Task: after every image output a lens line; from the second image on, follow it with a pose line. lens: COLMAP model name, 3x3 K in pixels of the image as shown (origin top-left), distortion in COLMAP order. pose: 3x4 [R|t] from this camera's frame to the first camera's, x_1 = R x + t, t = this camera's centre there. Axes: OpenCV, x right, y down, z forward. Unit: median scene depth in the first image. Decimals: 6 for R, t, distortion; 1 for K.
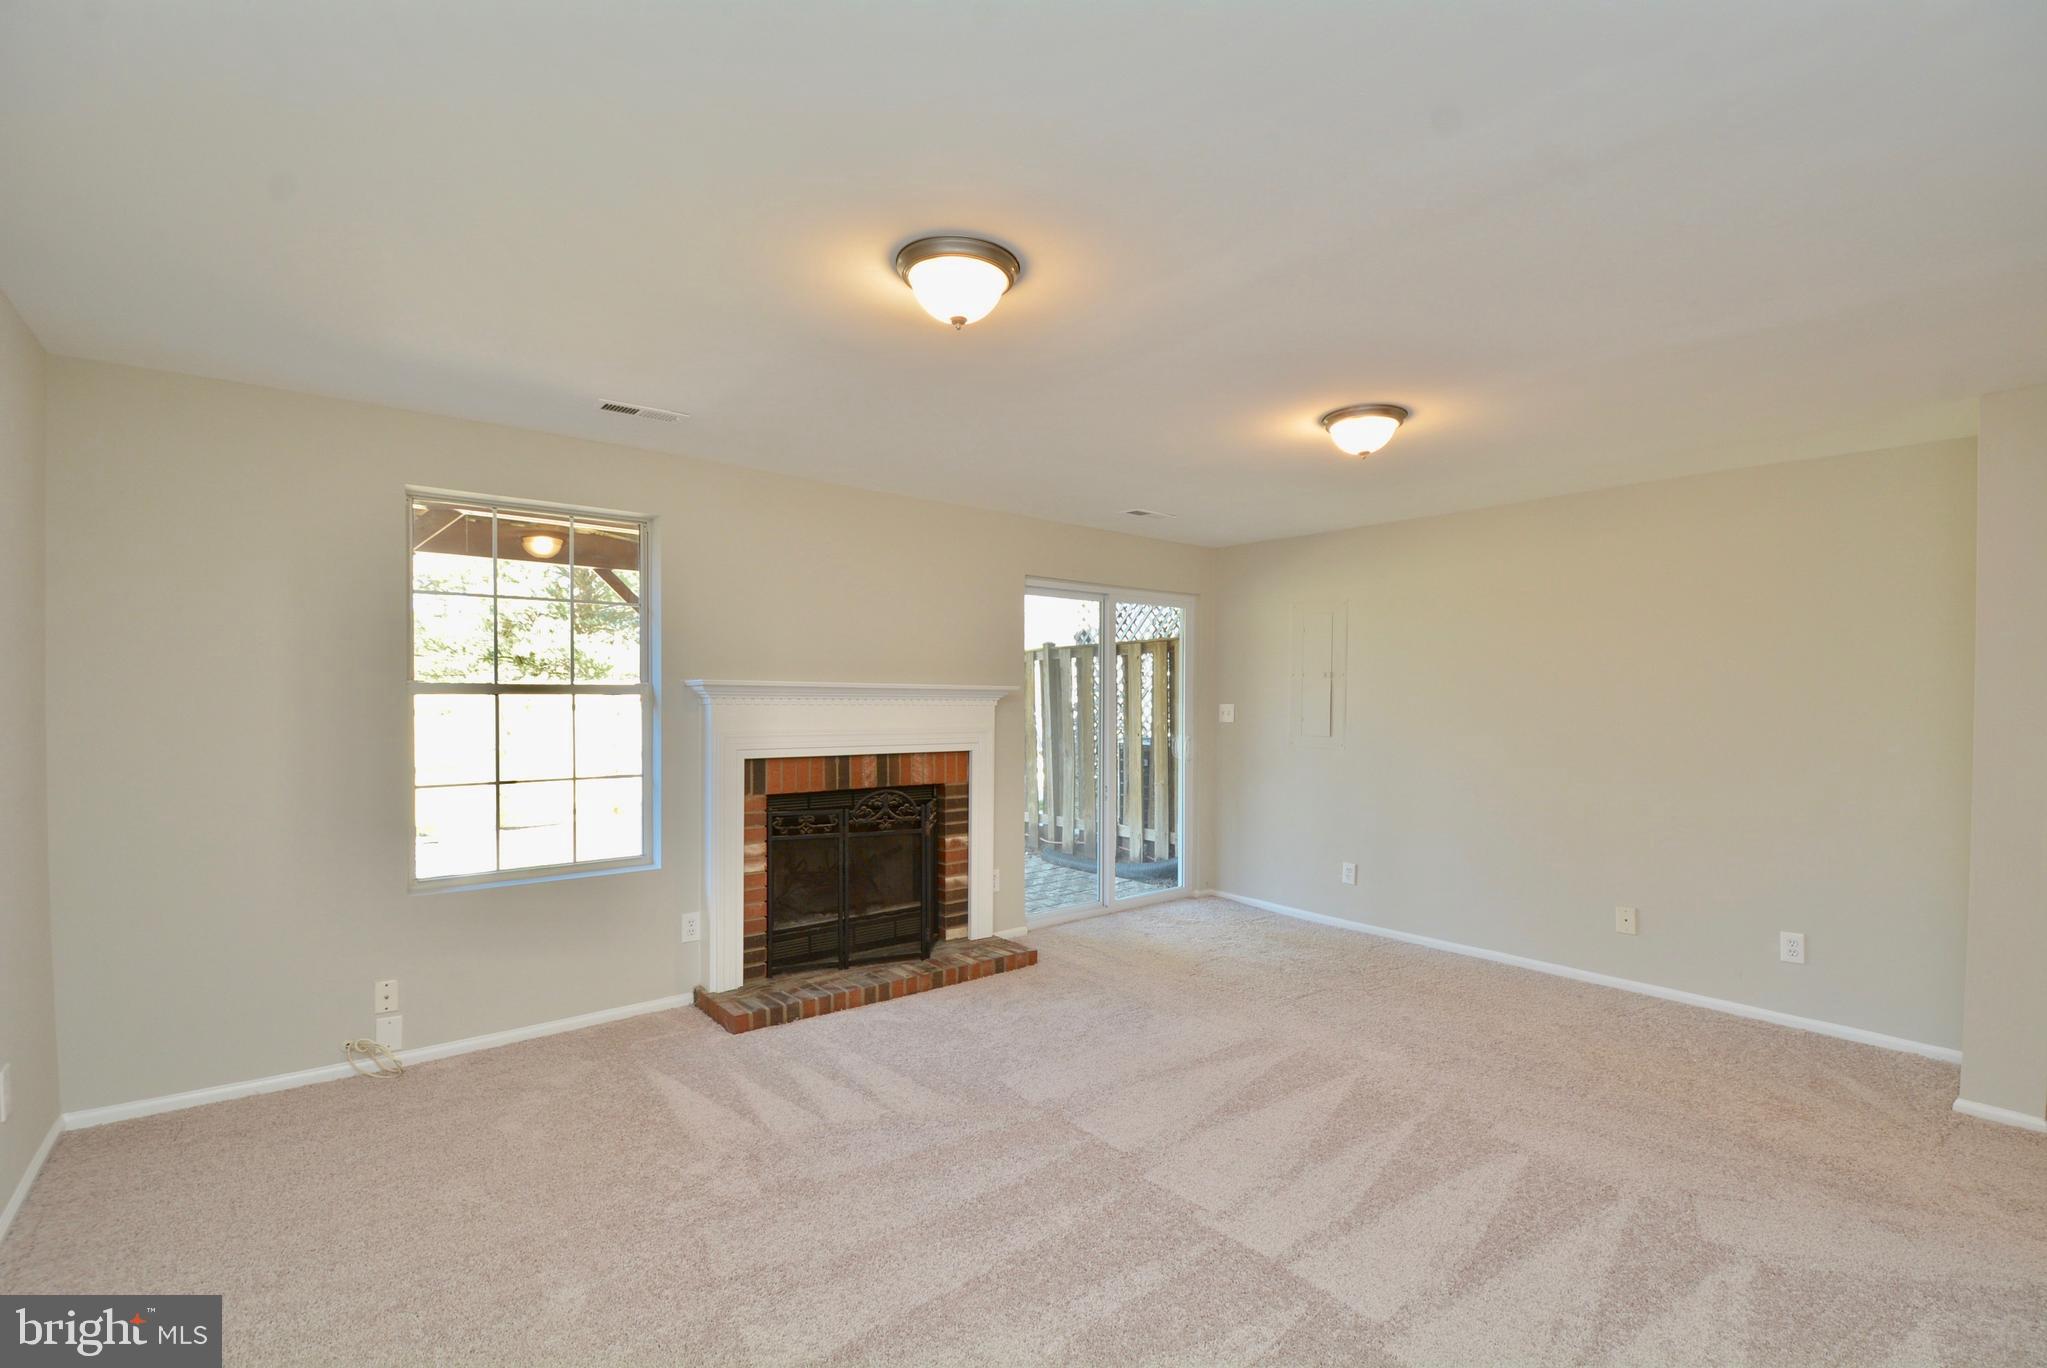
lens RADIAL K [[909.6, 0, 1066.1], [0, 909.6, 700.6], [0, 0, 1]] dist [-0.005533, -0.009625]
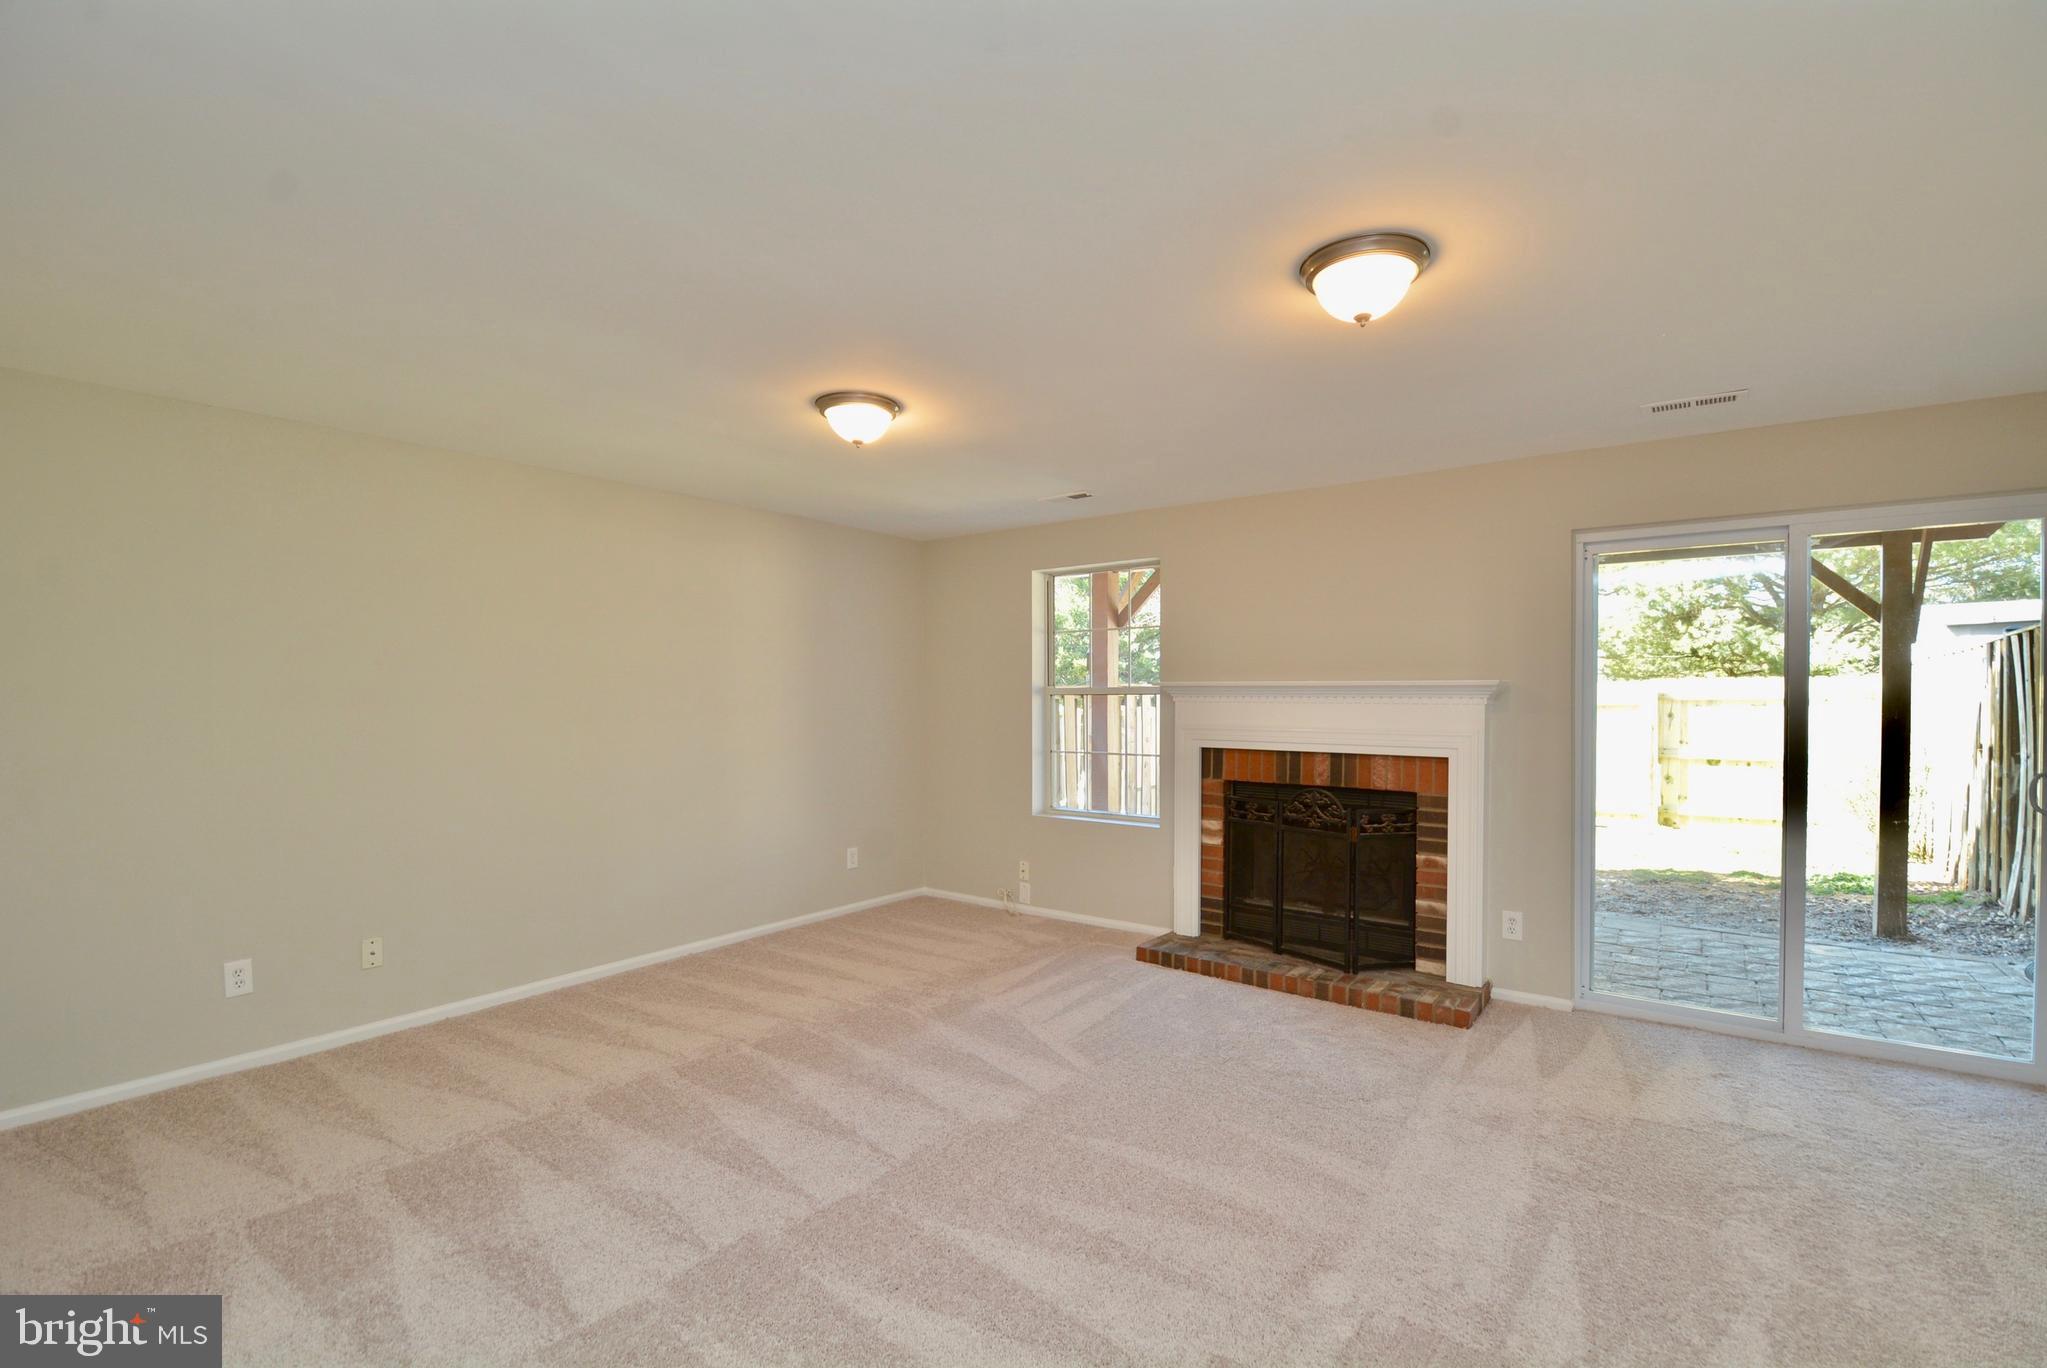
lens RADIAL K [[909.6, 0, 1017.3], [0, 909.6, 697.4], [0, 0, 1]] dist [-0.005533, -0.009625]
pose [[0.201289, -0.002542, -0.979529, 0.693663], [-0.002669, 0.999991, -0.003143, 0.002817], [0.979528, 0.003248, 0.201280, 0.471731]]
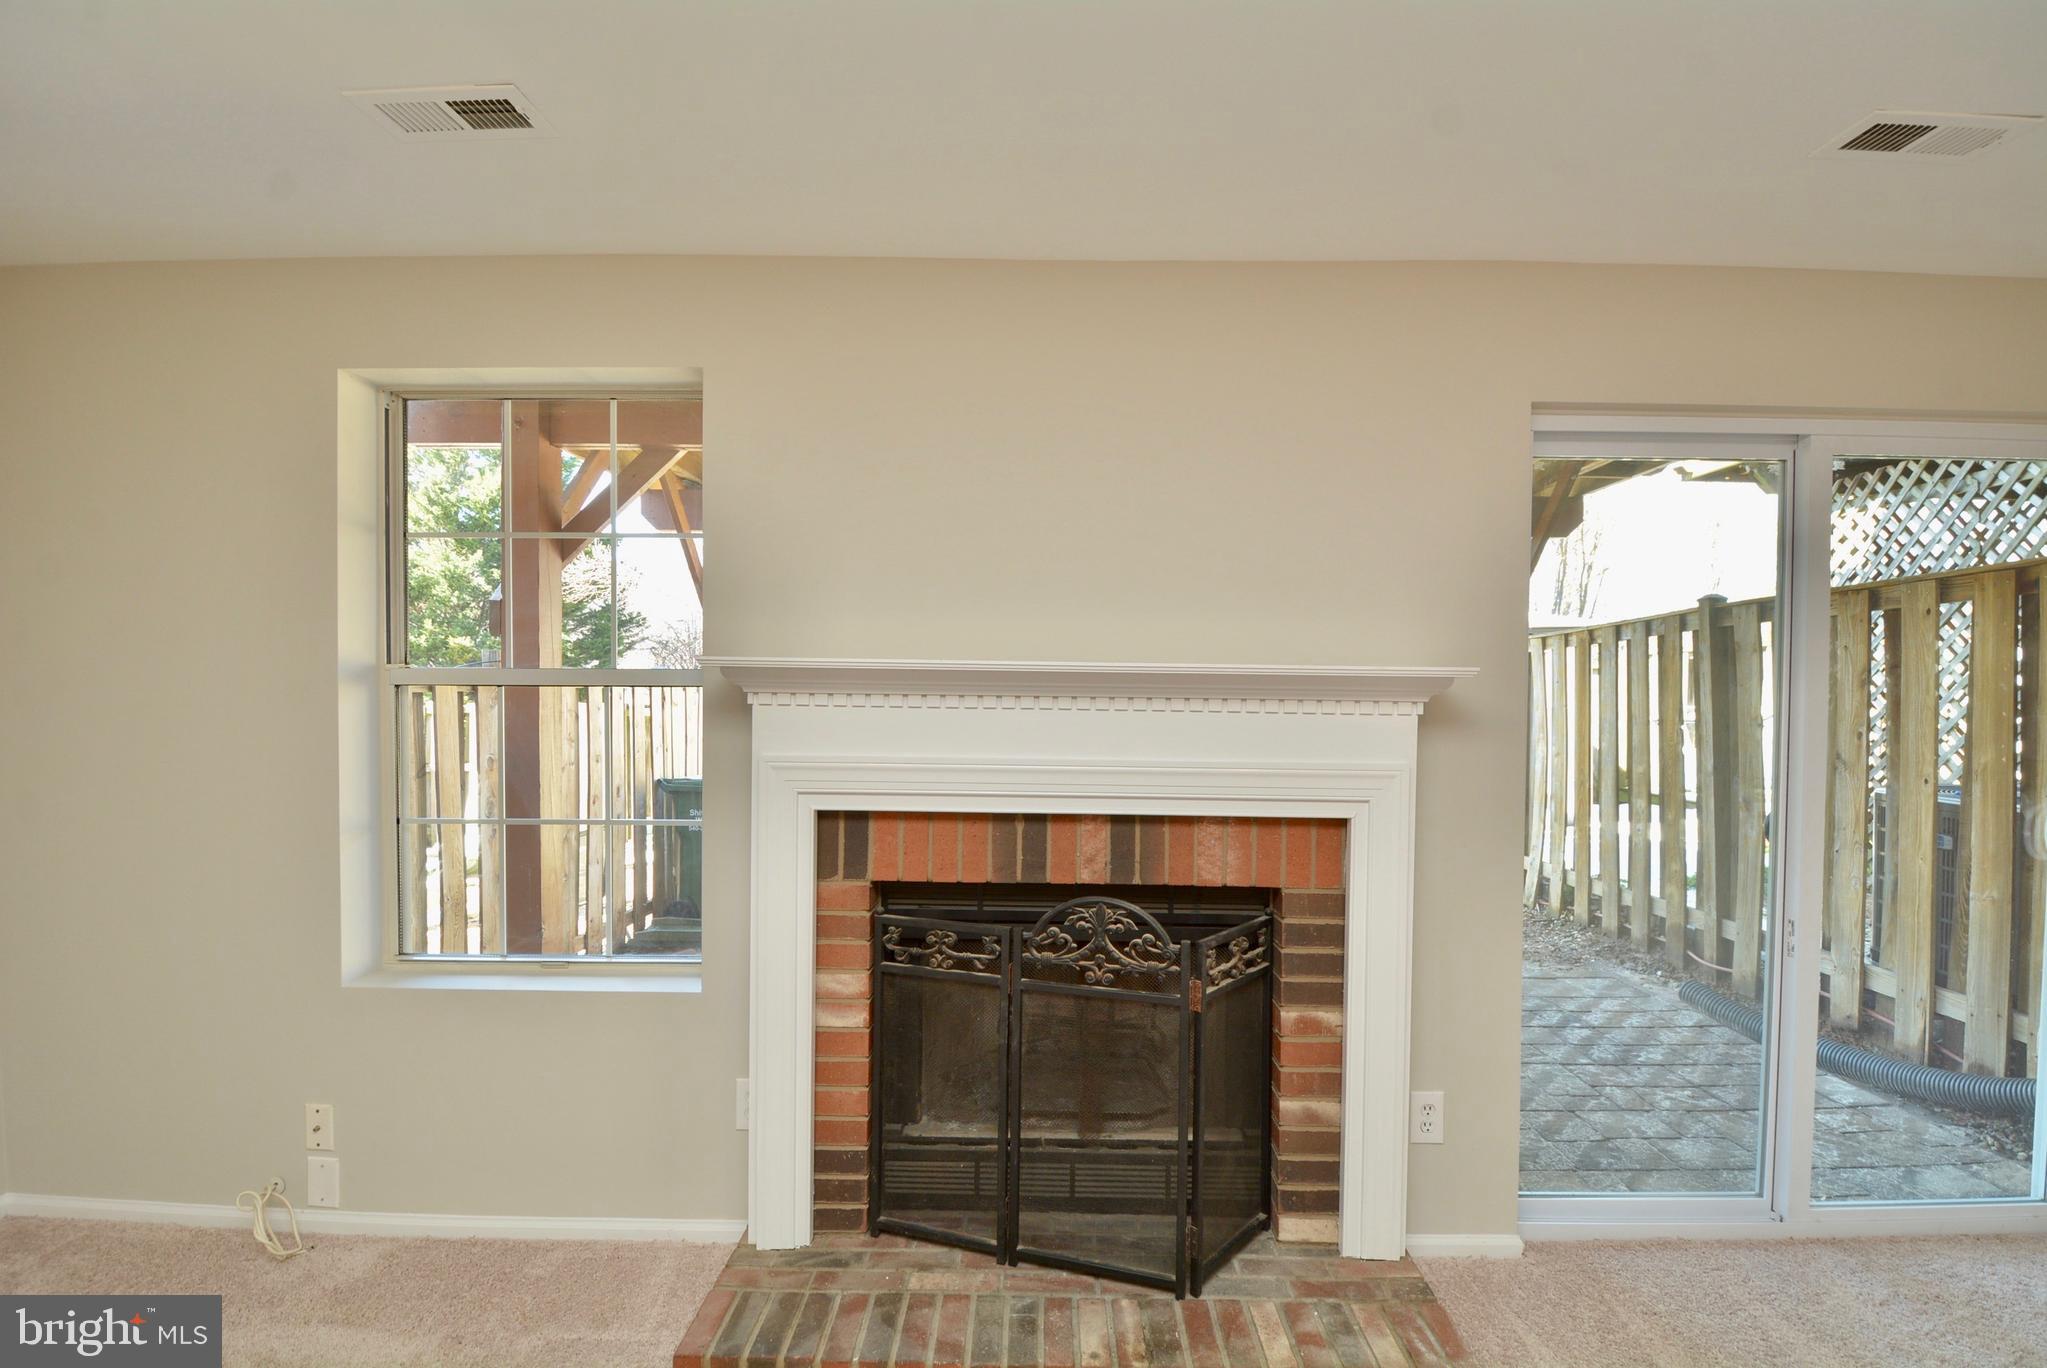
lens RADIAL K [[909.6, 0, 1047.5], [0, 909.6, 708.3], [0, 0, 1]] dist [-0.005533, -0.009625]
pose [[0.751643, 0.014181, -0.659418, 0.075389], [-0.008721, 0.999895, 0.011562, -0.000141], [0.659512, -0.002939, 0.751688, 0.630435]]
